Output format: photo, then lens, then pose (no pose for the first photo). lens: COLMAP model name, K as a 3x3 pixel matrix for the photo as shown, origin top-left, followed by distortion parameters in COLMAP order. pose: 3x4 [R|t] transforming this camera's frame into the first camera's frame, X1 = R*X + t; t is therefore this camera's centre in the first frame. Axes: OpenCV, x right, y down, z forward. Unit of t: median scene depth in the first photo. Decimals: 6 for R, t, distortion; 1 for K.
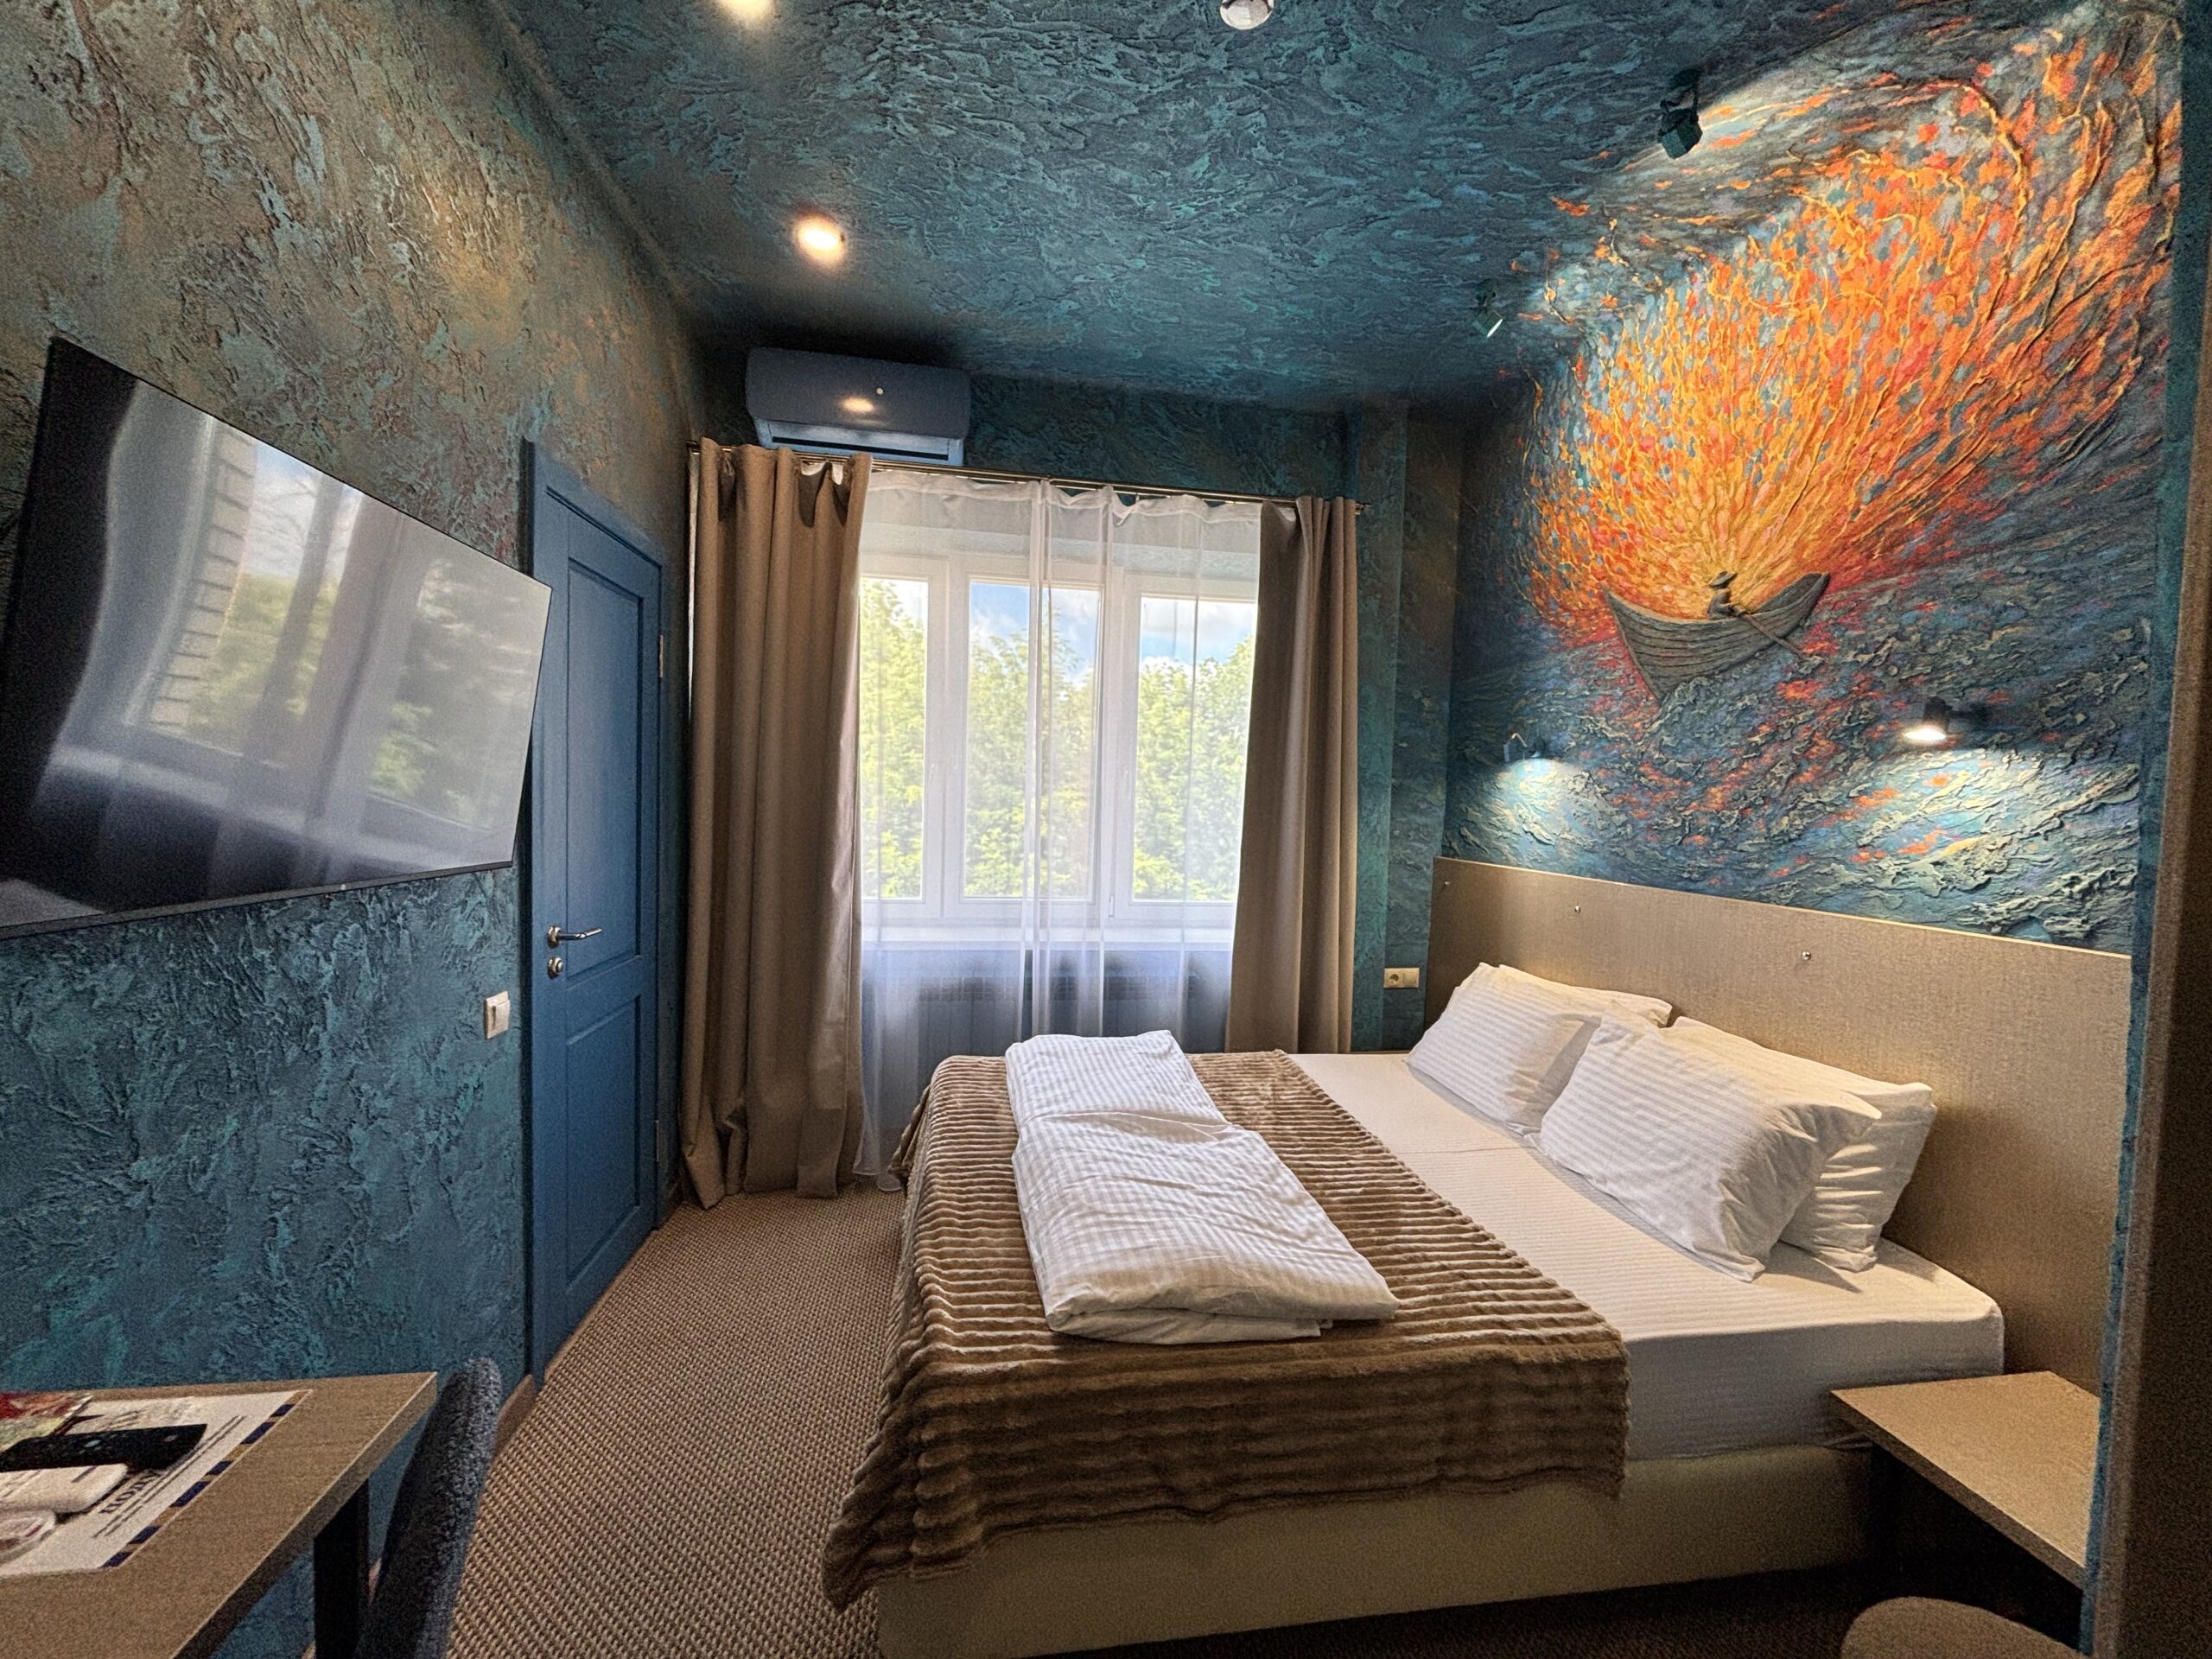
lens RADIAL K [[893.4, 0, 1102.7], [0, 893.4, 832.4], [0, 0, 1]] dist [0.000788, -0.000285]
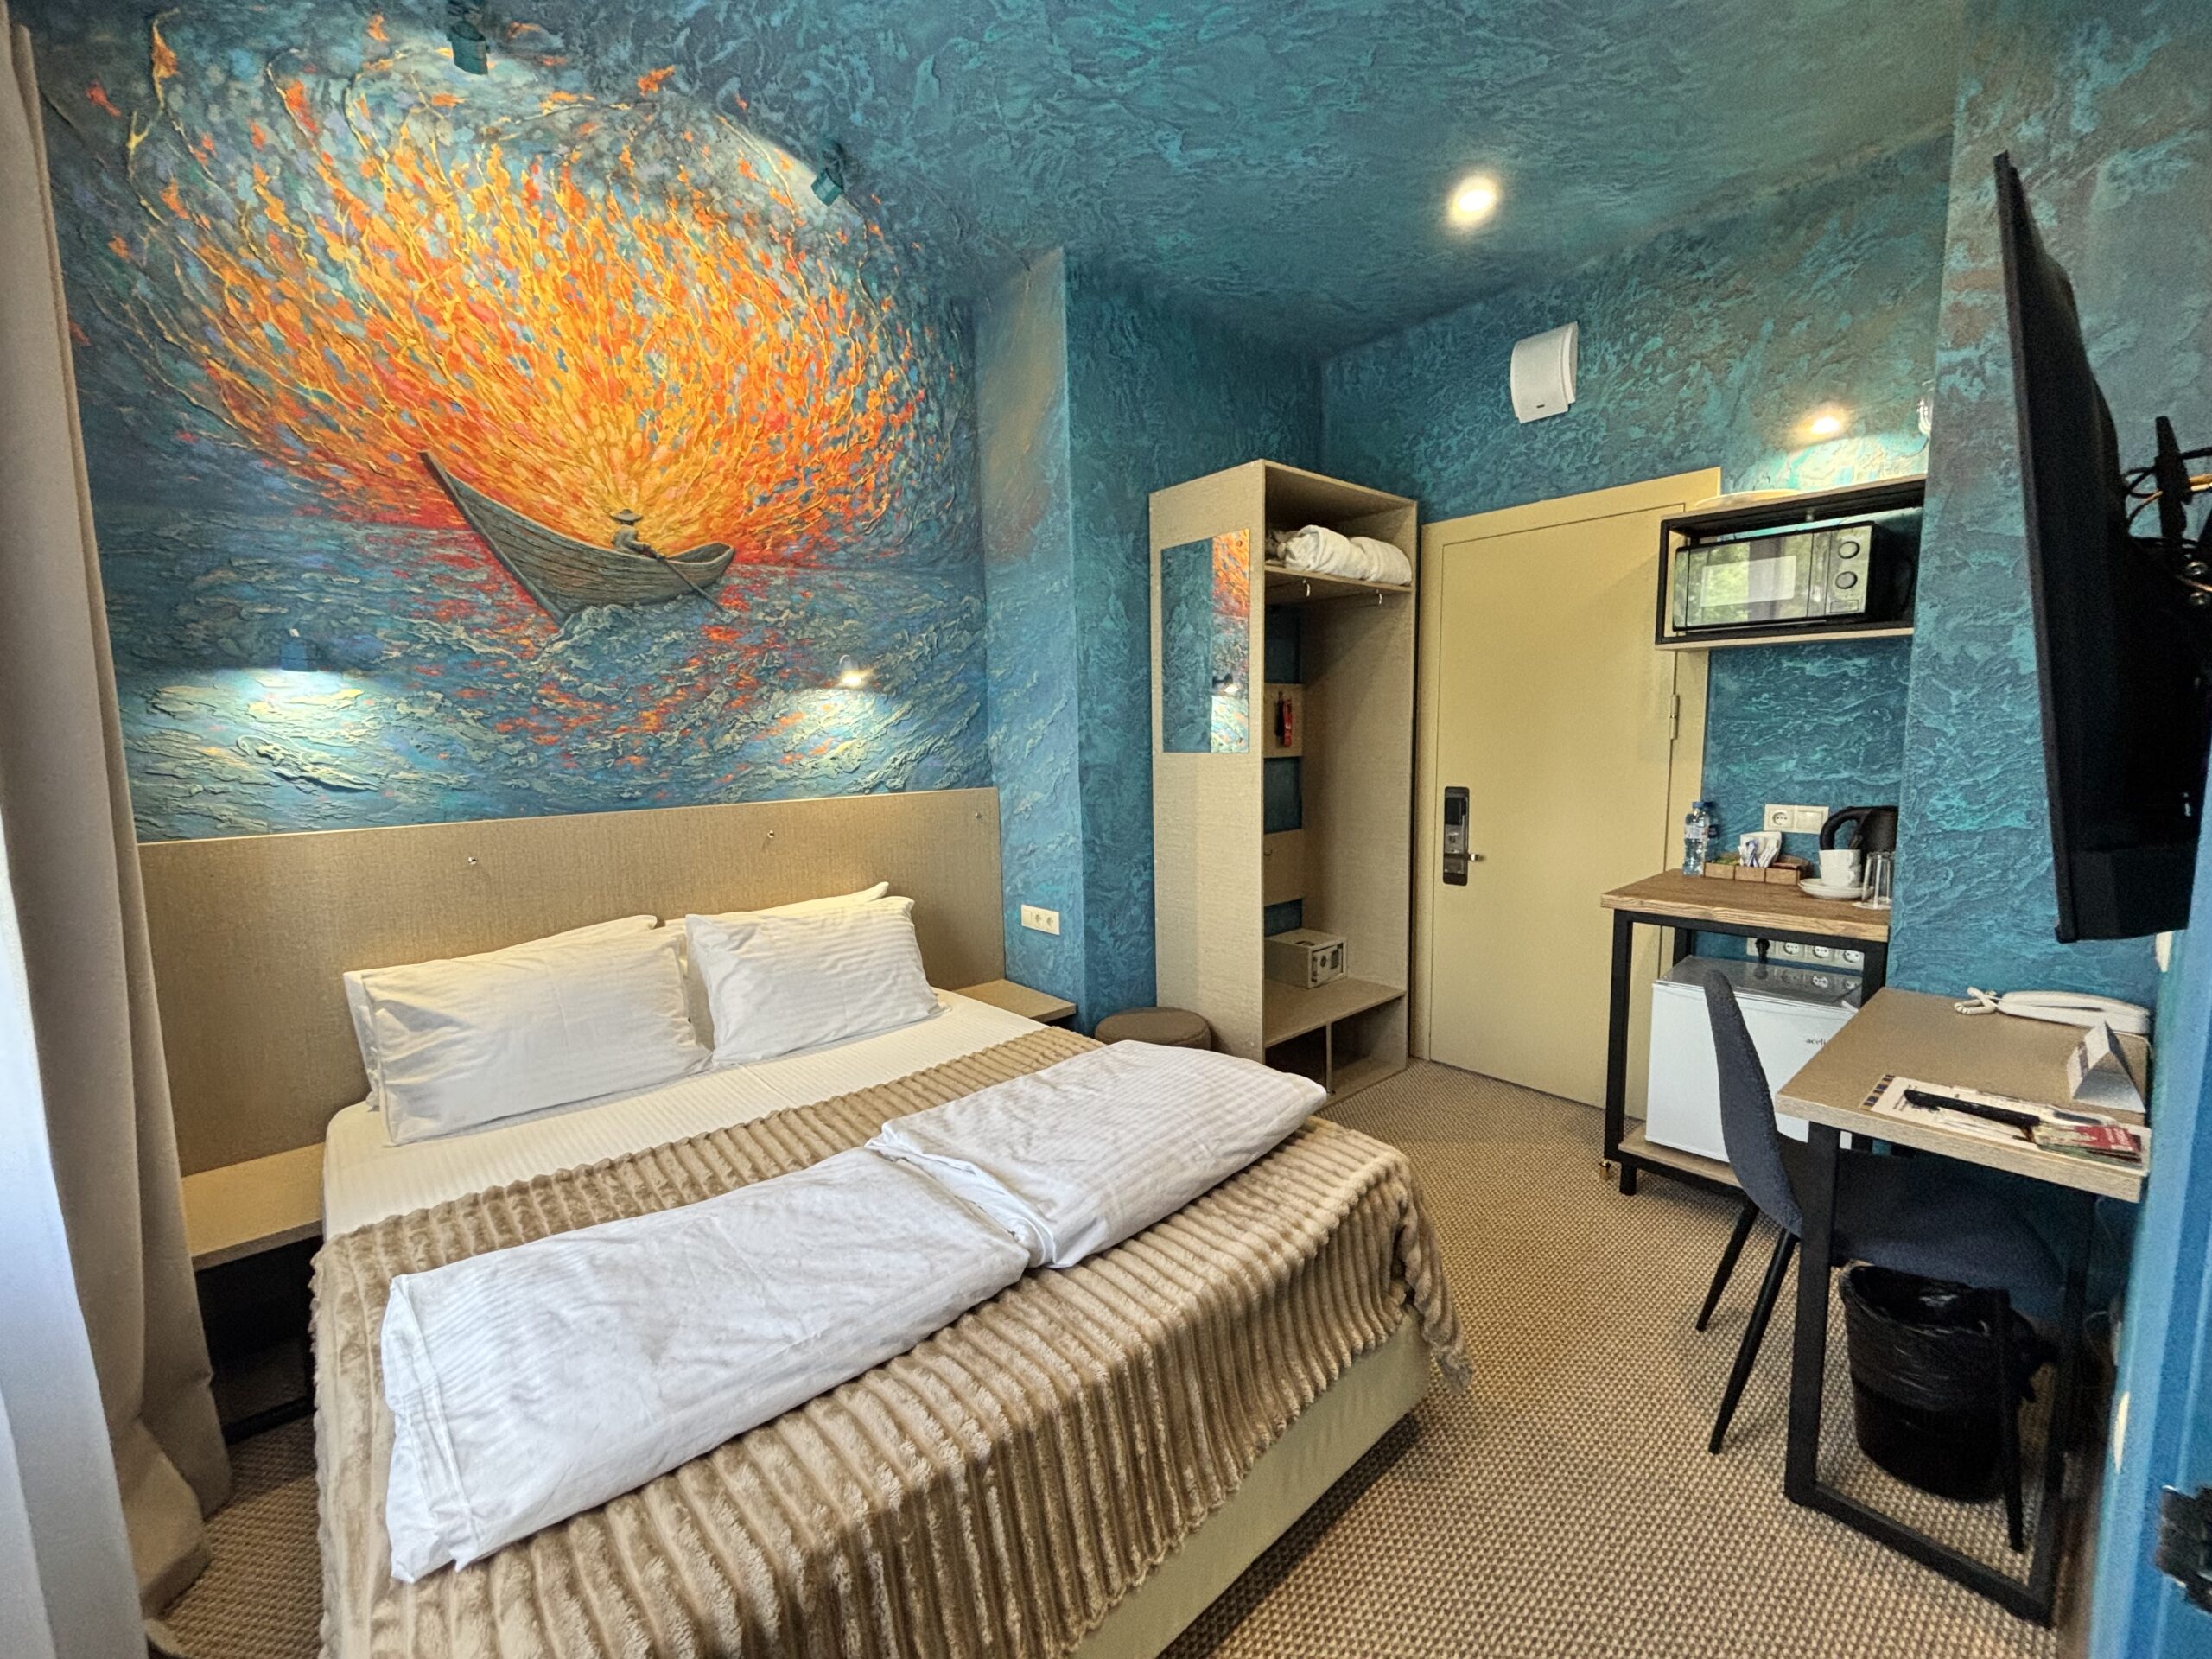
lens RADIAL K [[893.4, 0, 1102.7], [0, 893.4, 832.4], [0, 0, 1]] dist [0.000788, -0.000285]
pose [[-0.534564, -0.111472, 0.837744, -0.670639], [0.043481, 0.986323, 0.158987, -0.065135], [-0.844009, 0.121415, -0.522406, 1.358509]]
